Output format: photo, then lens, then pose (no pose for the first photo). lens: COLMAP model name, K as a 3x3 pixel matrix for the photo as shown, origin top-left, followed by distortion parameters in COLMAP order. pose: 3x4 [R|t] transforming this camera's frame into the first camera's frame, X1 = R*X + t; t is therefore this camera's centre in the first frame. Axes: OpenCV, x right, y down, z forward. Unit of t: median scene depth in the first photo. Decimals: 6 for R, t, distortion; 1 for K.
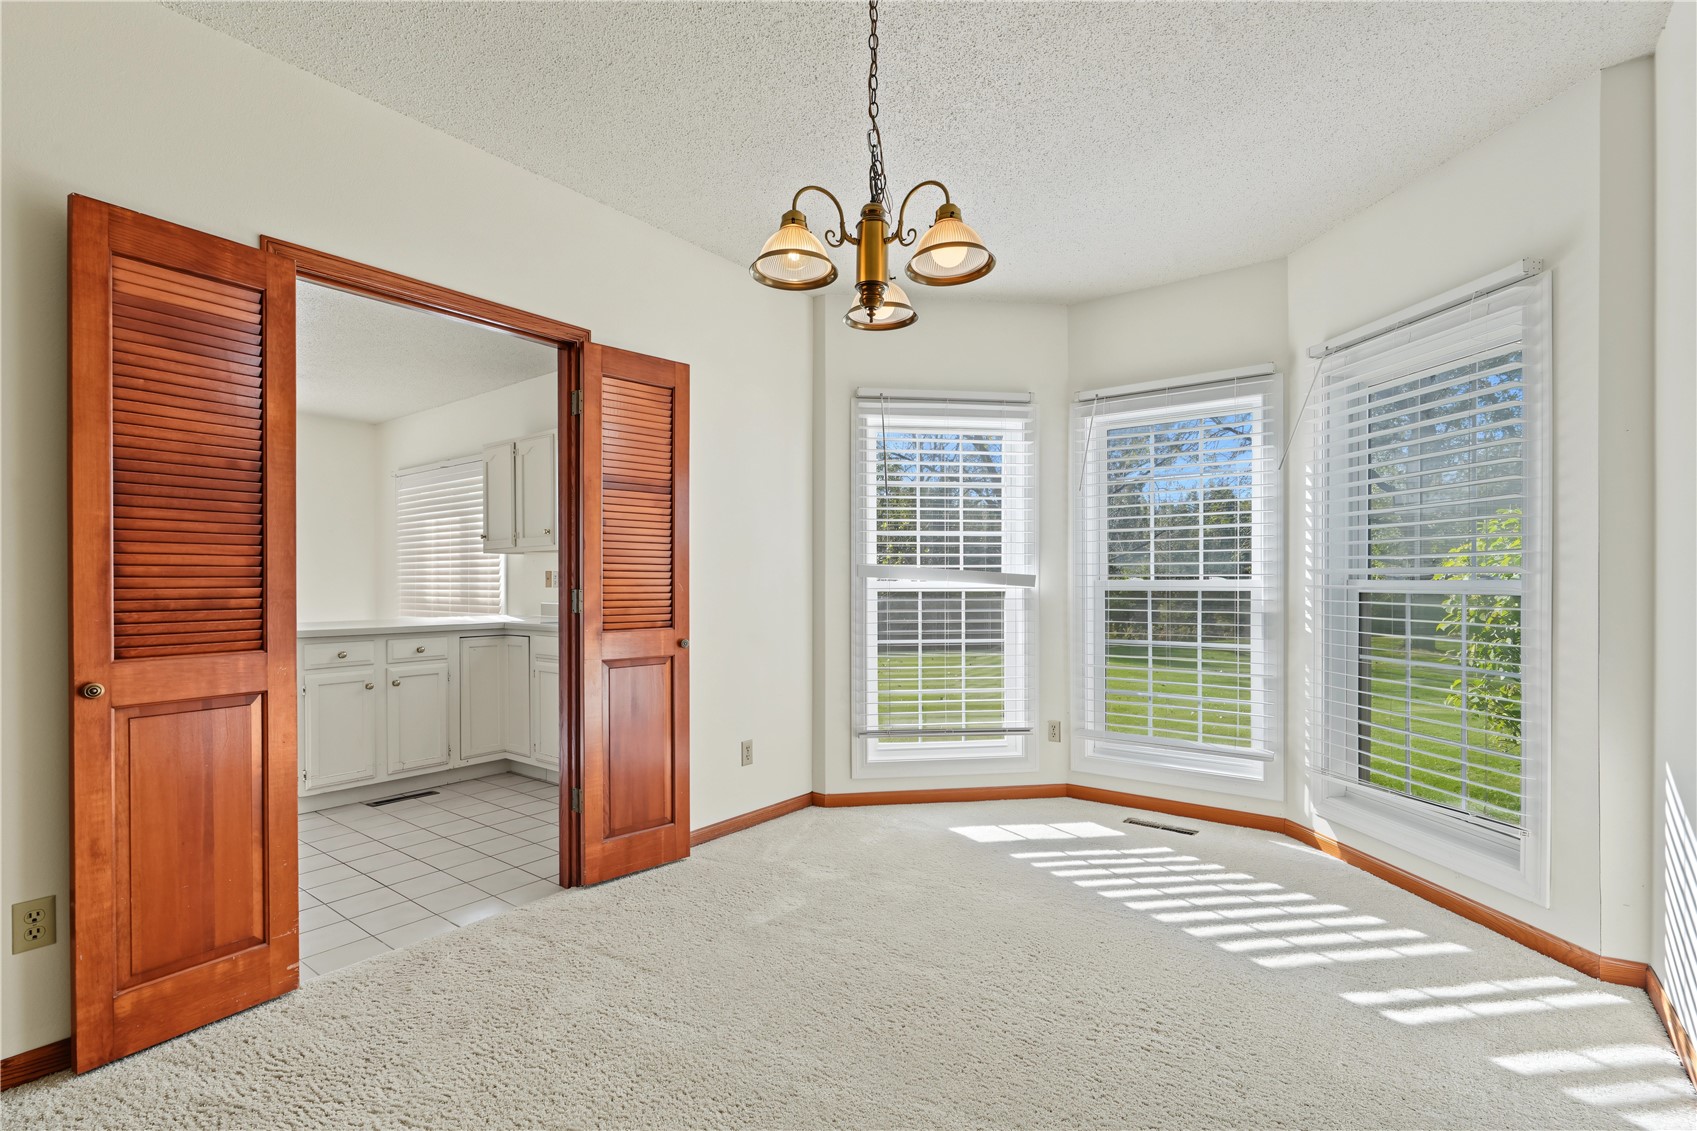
lens RADIAL K [[773.7, 0, 836.0], [0, 773.7, 589.1], [0, 0, 1]] dist [-0.005118, 0.001931]
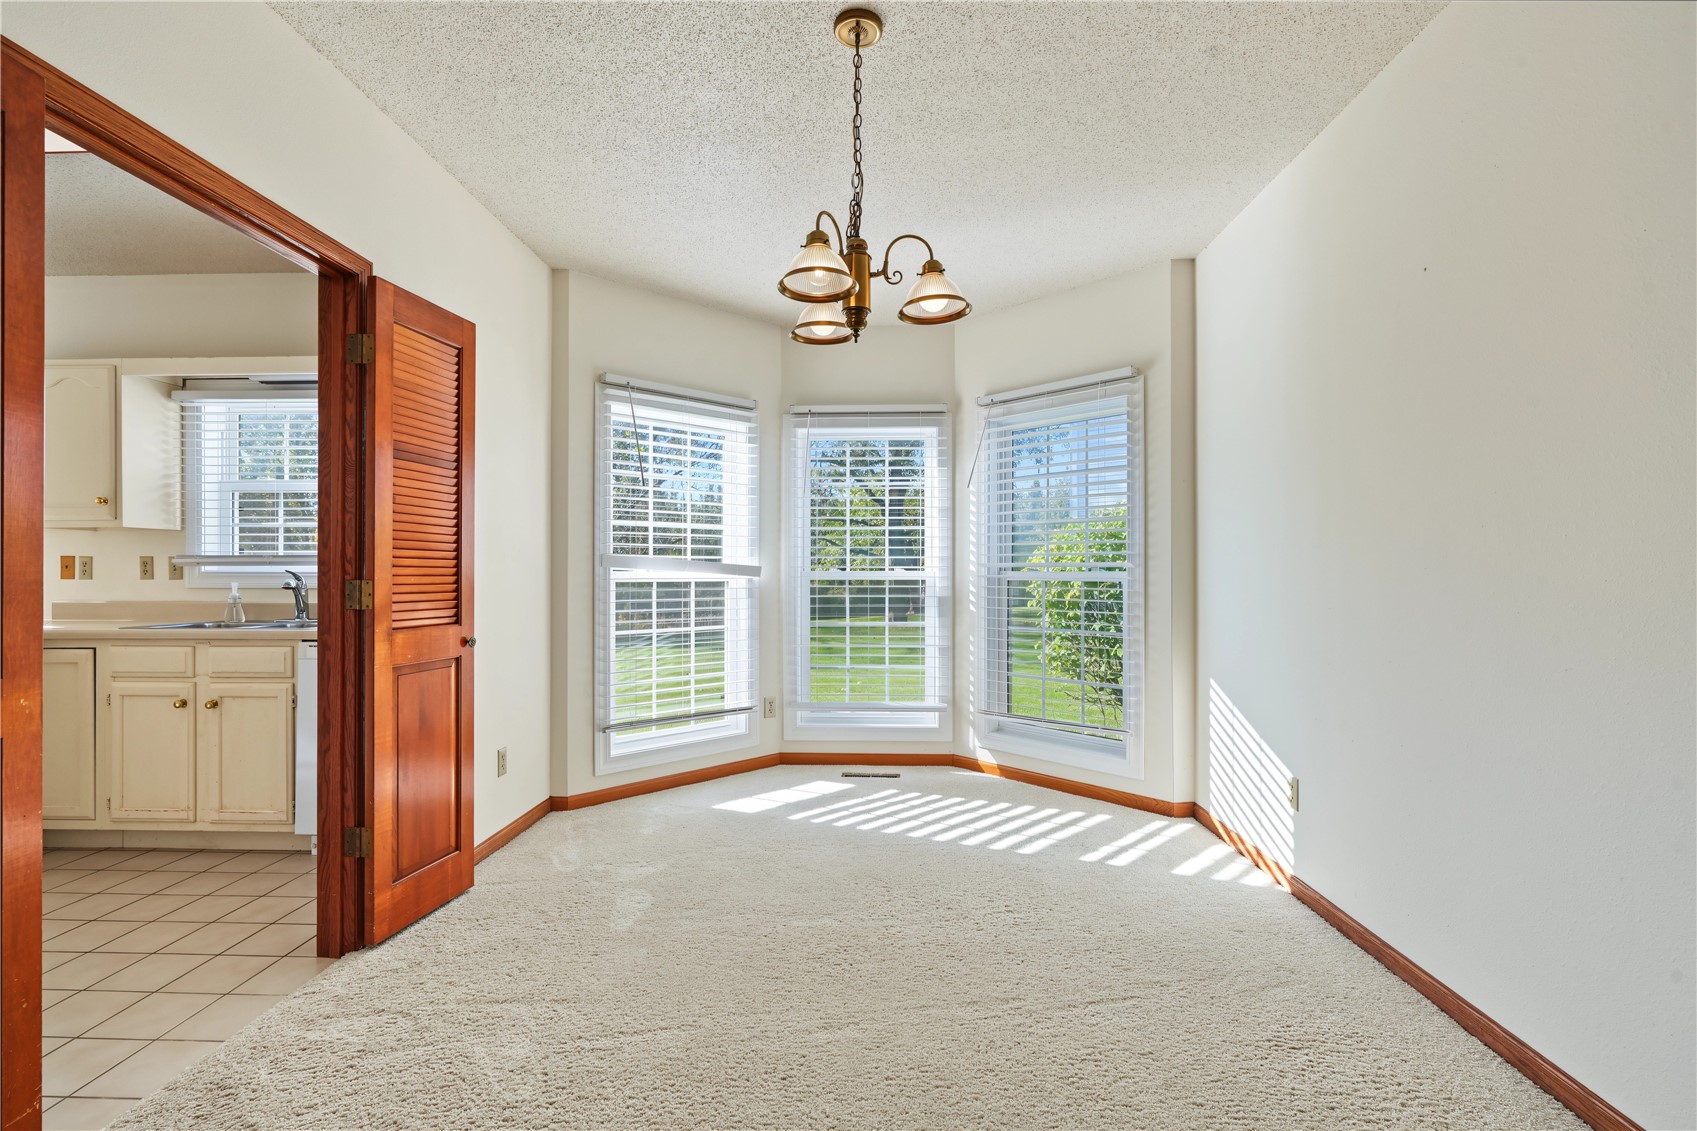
lens RADIAL K [[773.7, 0, 823.7], [0, 773.7, 571.0], [0, 0, 1]] dist [-0.005118, 0.001931]
pose [[0.819781, 0.003226, 0.572669, -0.375330], [0.004026, 0.999927, -0.011397, 0.002364], [-0.572663, 0.011649, 0.819708, 0.057630]]
